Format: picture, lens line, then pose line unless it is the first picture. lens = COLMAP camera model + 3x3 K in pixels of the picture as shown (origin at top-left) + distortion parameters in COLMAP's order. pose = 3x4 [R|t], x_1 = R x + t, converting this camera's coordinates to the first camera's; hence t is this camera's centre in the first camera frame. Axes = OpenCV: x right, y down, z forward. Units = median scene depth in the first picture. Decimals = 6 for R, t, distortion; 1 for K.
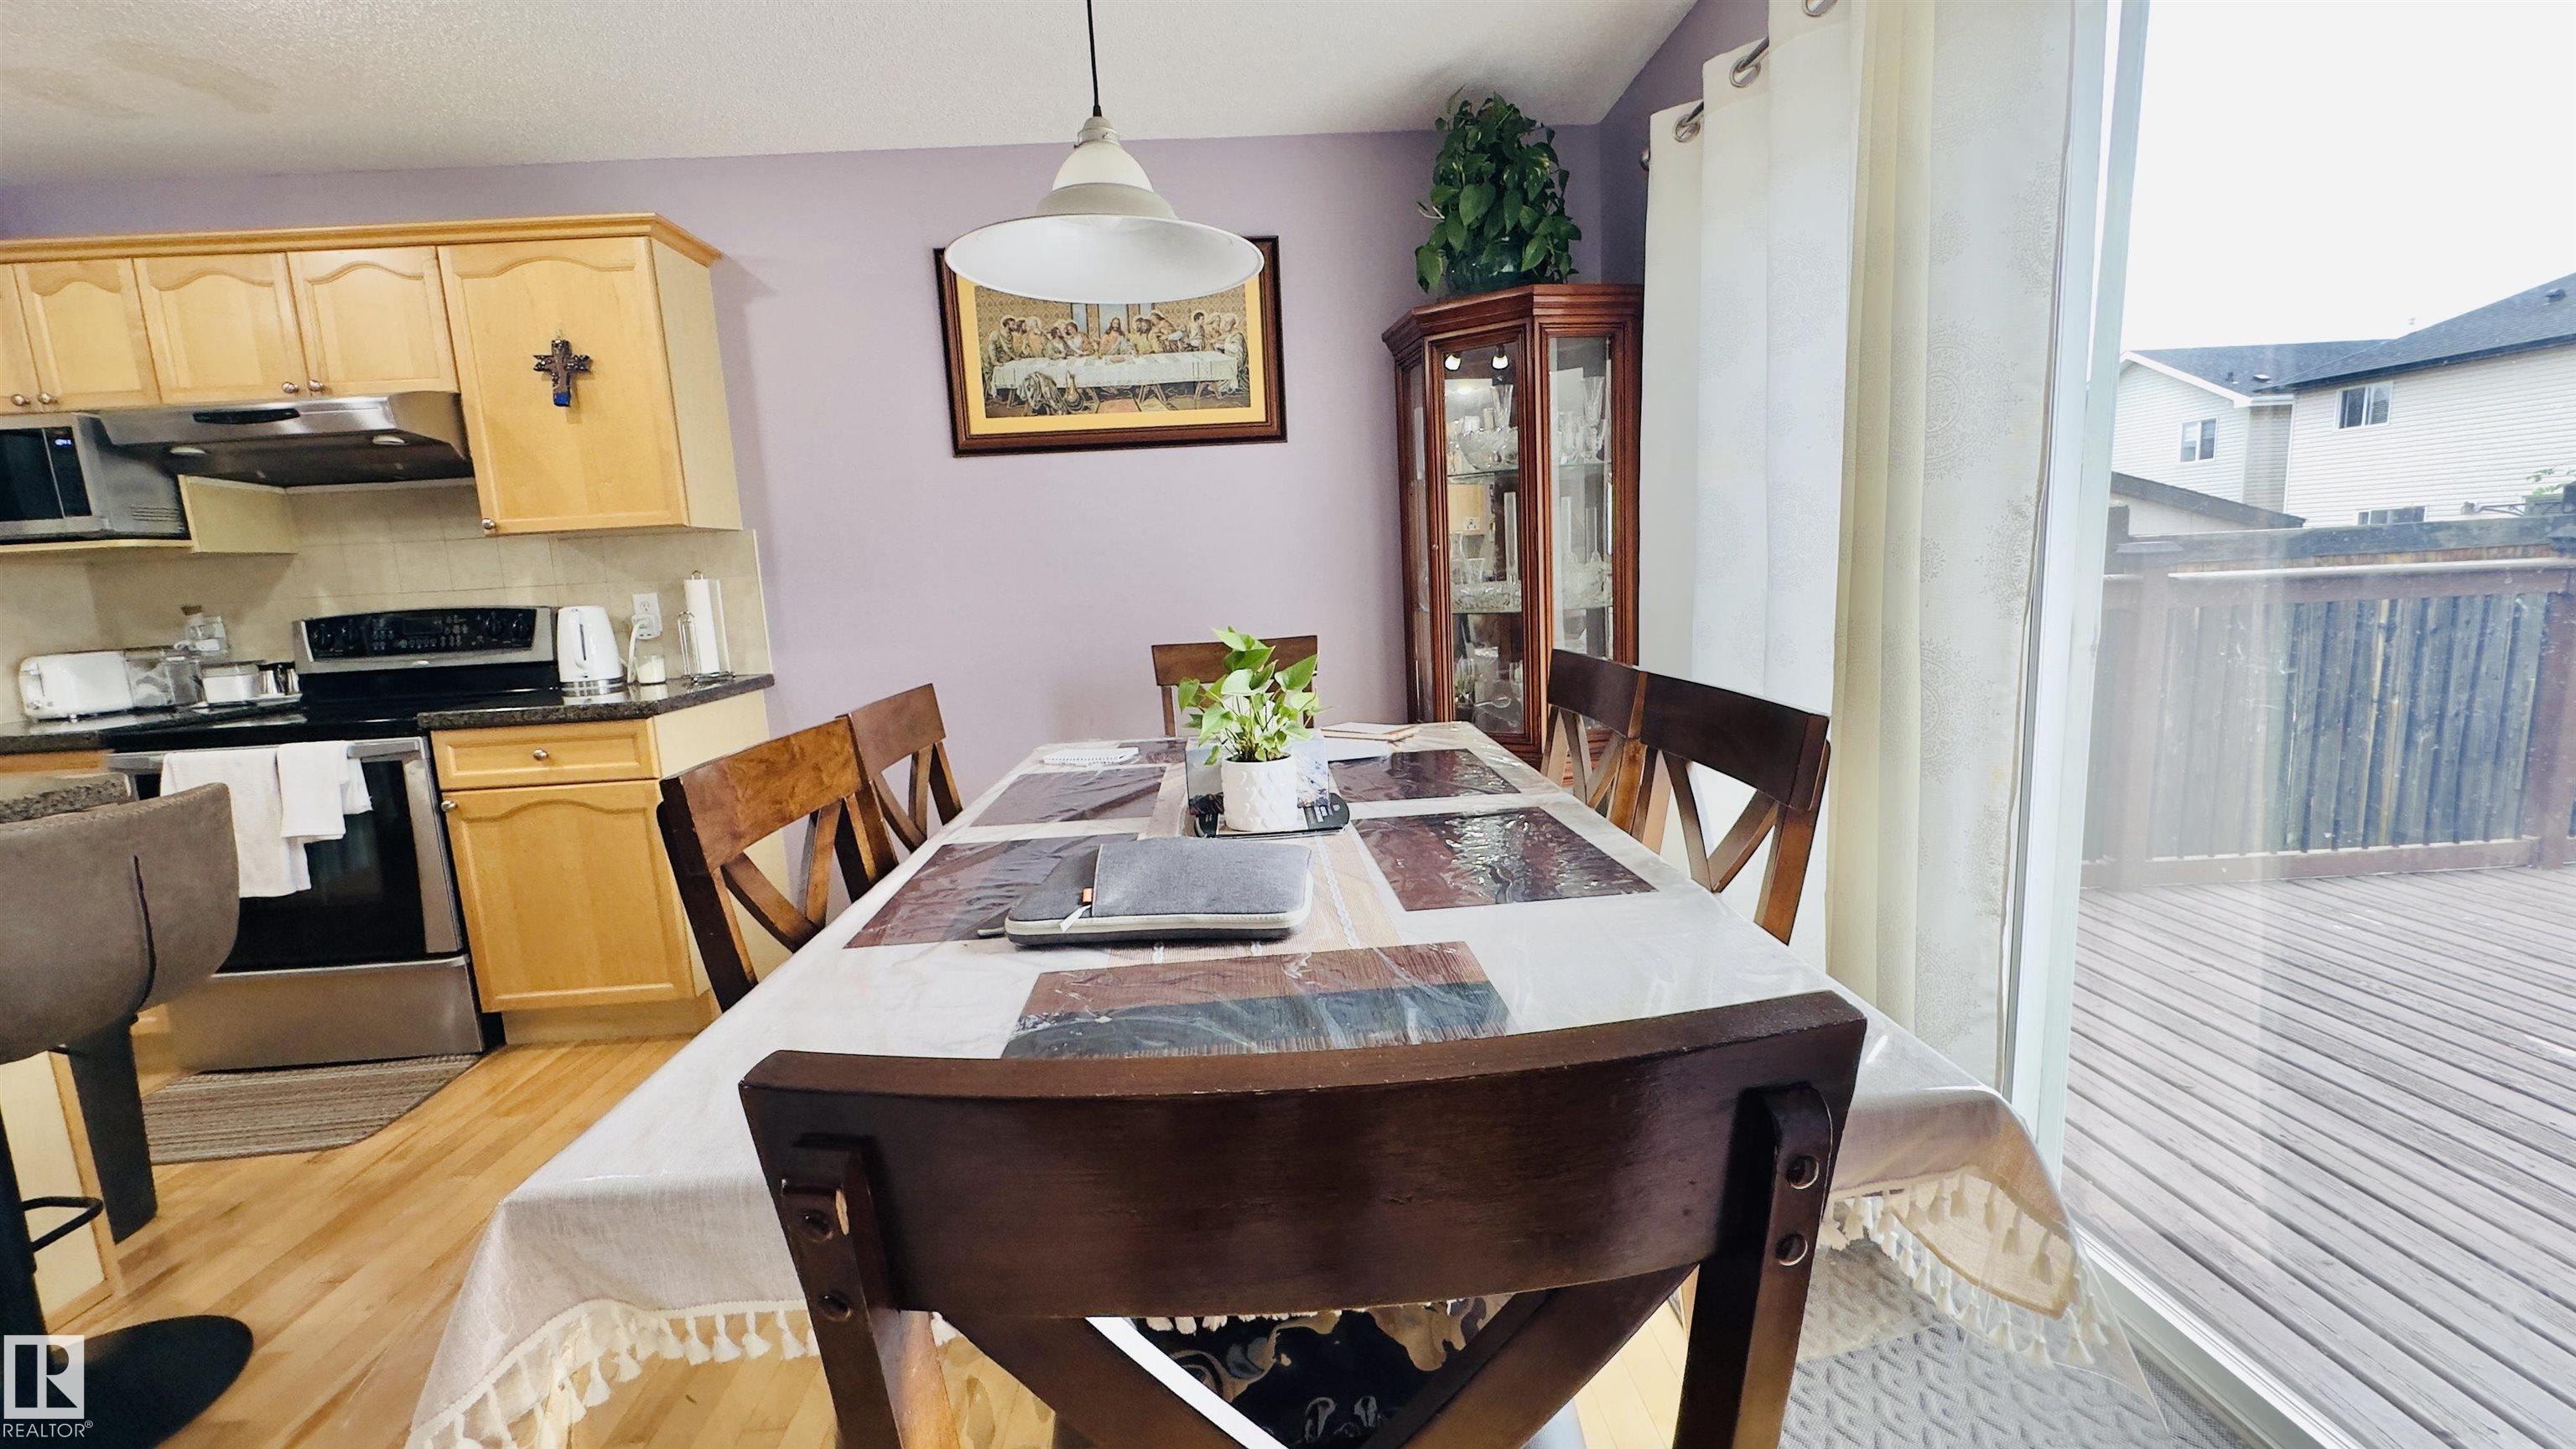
lens RADIAL K [[1032.1, 0, 1282.7], [0, 1032.1, 722.4], [0, 0, 1]] dist [-0.001031, 0.000426]
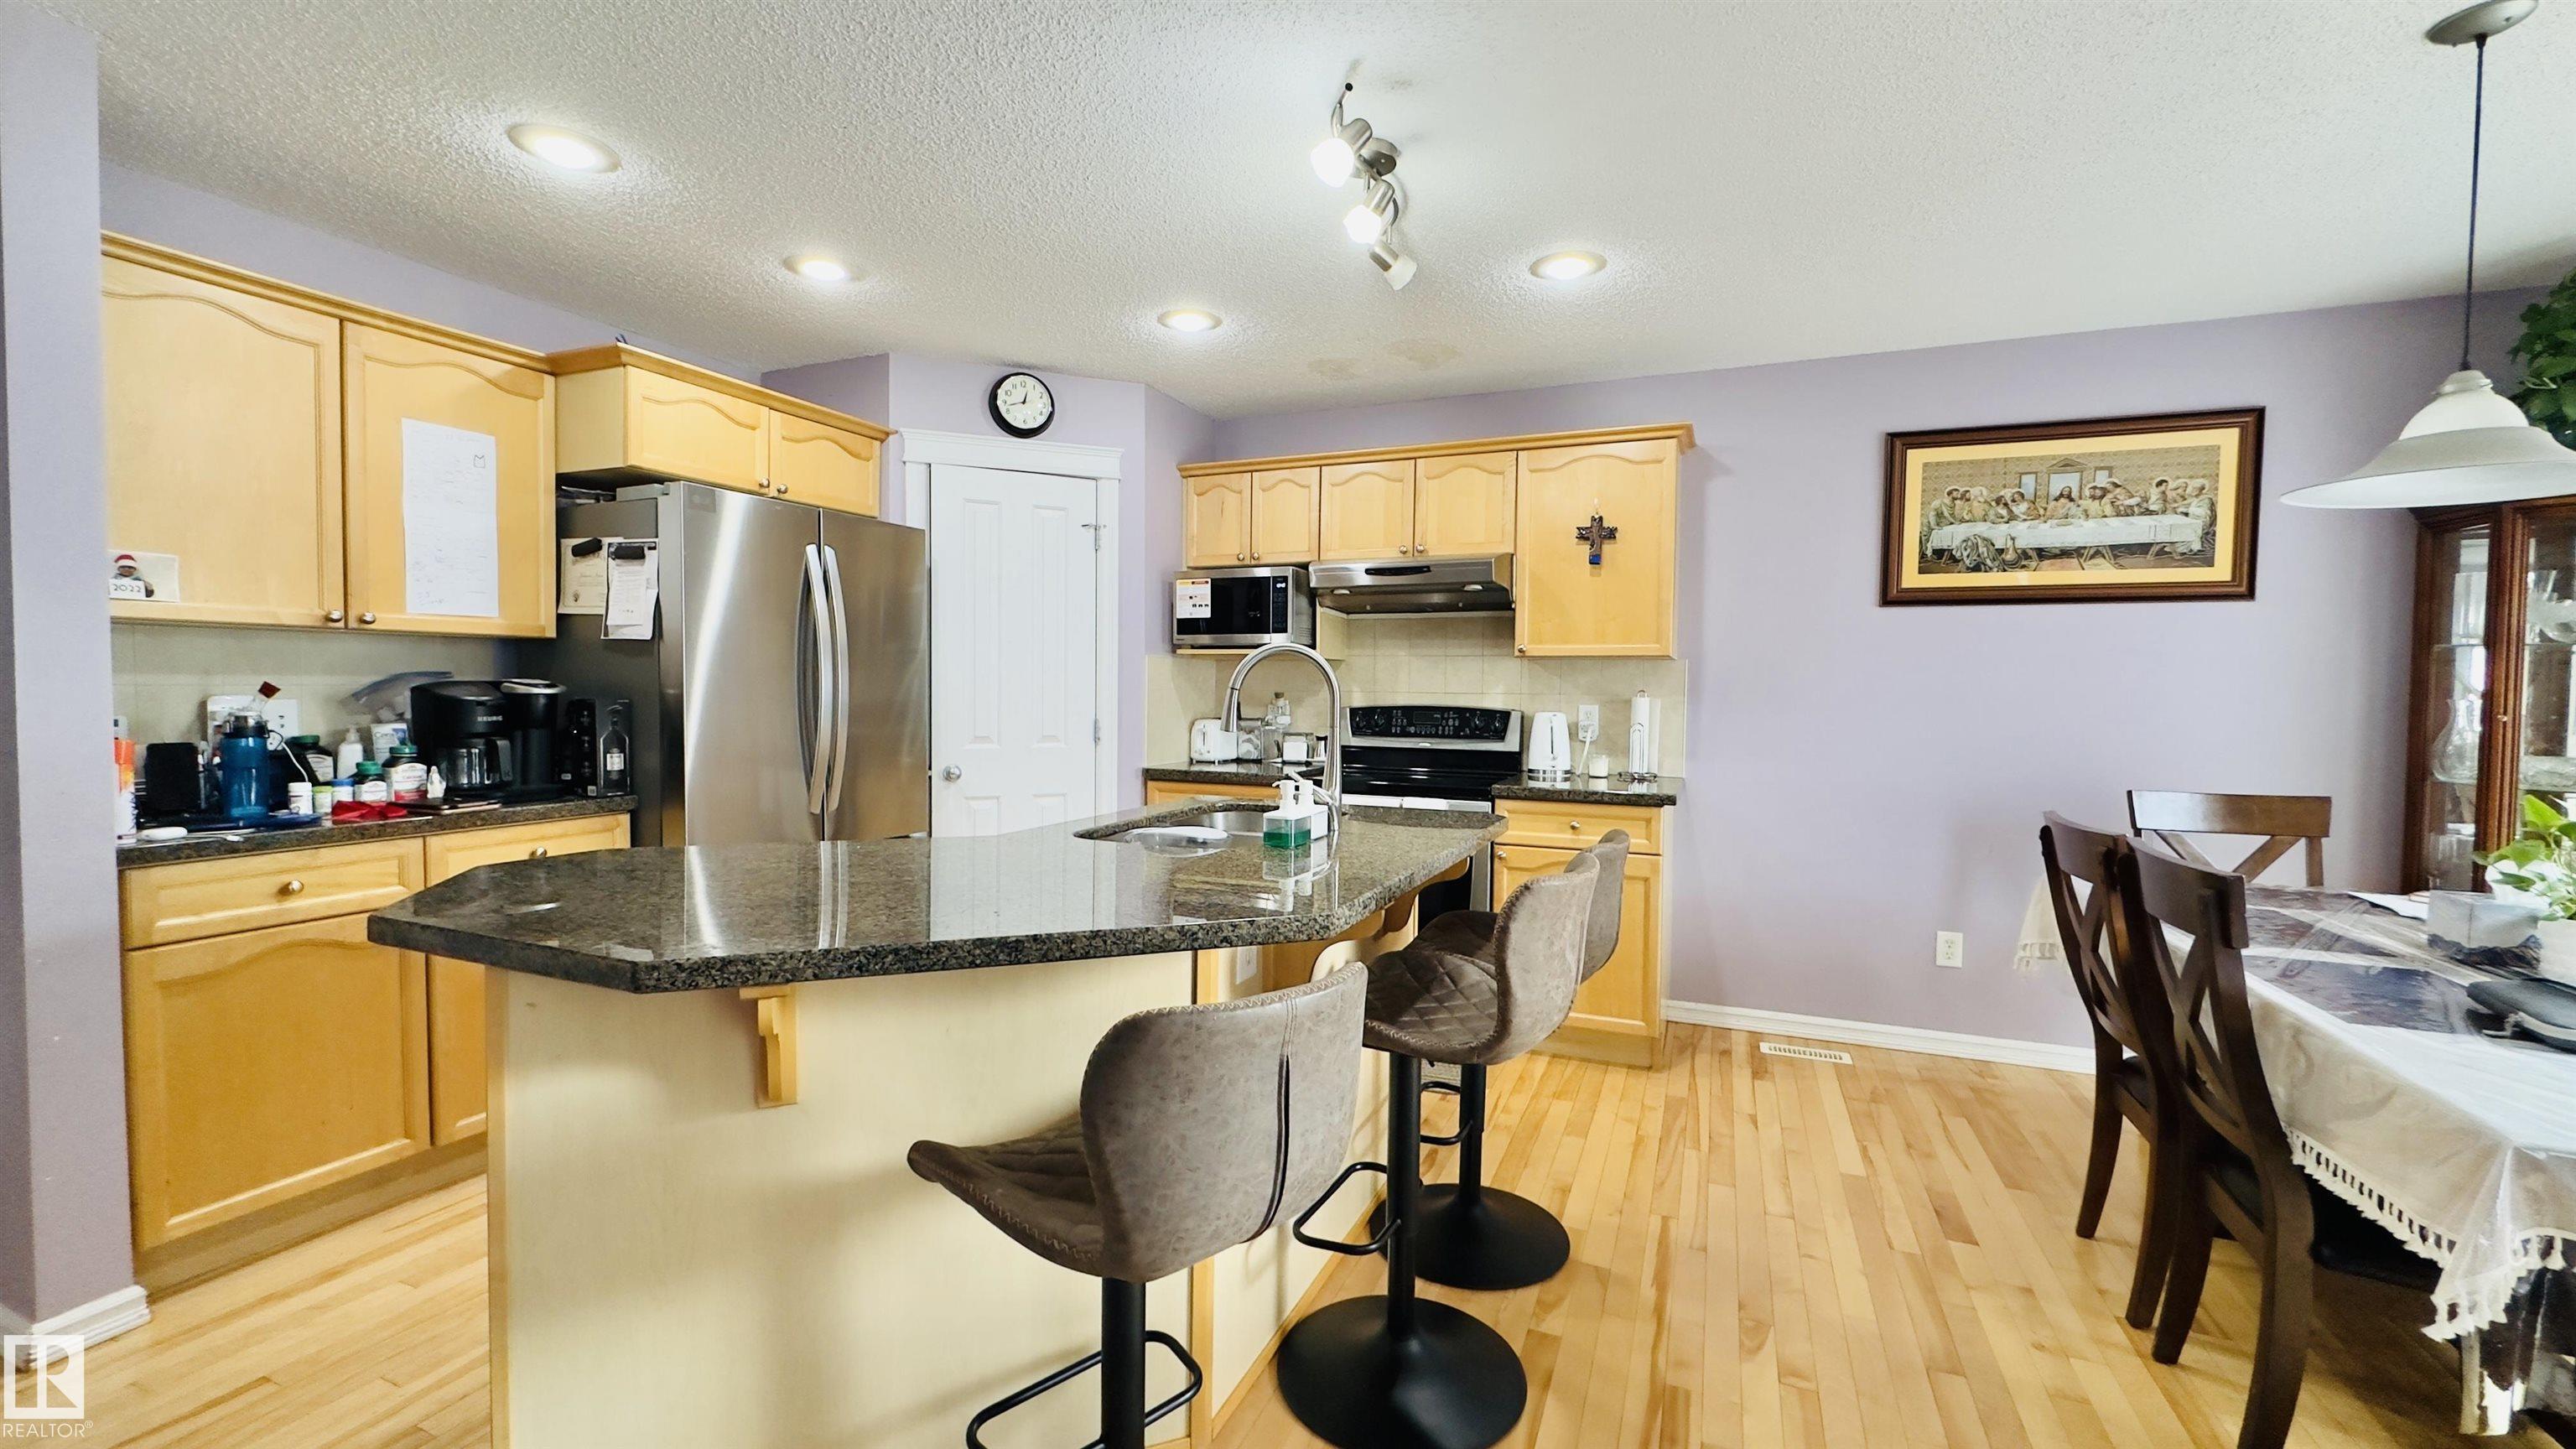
lens RADIAL K [[1032.1, 0, 1286.8], [0, 1032.1, 718.7], [0, 0, 1]] dist [-0.001031, 0.000426]
pose [[0.900212, 0.075526, -0.428852, -0.418535], [-0.122721, 0.988927, -0.083444, 0.043150], [0.417801, 0.127746, 0.899513, -0.294548]]
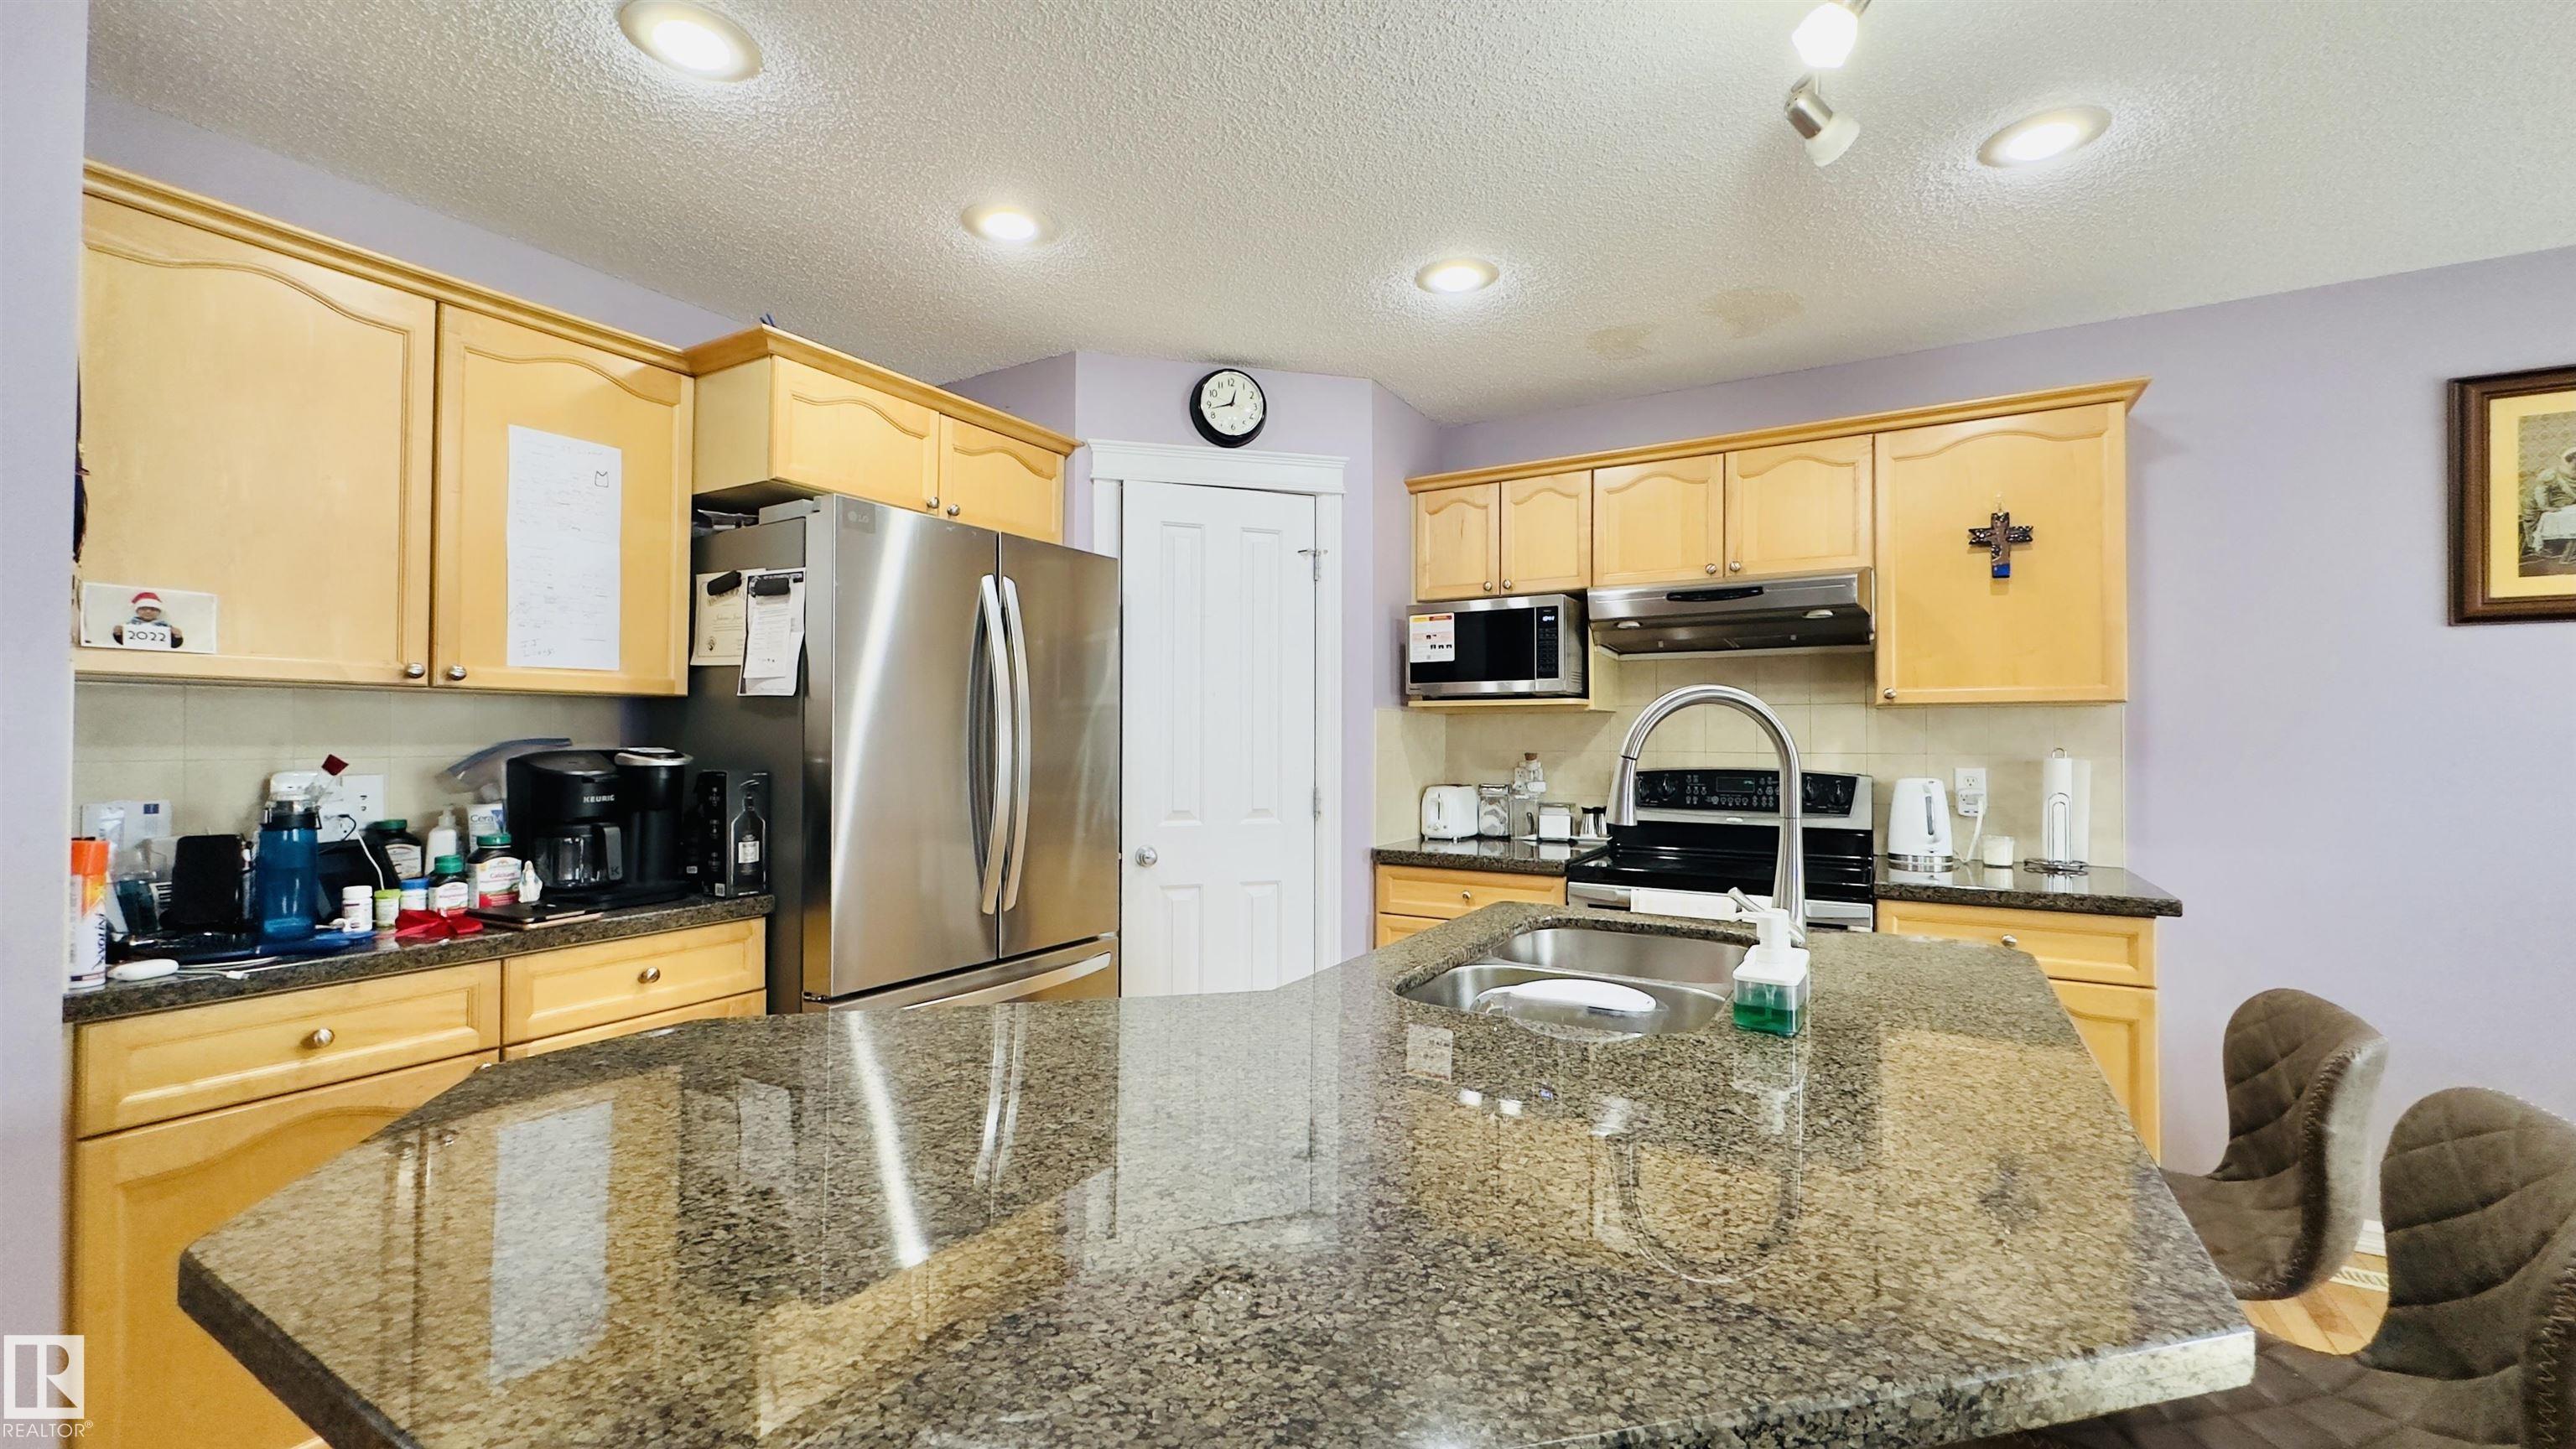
lens RADIAL K [[1032.1, 0, 1287.7], [0, 1032.1, 718.1], [0, 0, 1]] dist [-0.001031, 0.000426]
pose [[0.837703, 0.043288, -0.544408, -0.645836], [-0.128398, 0.984522, -0.119288, 0.023306], [0.530818, 0.169829, 0.830295, -0.126726]]
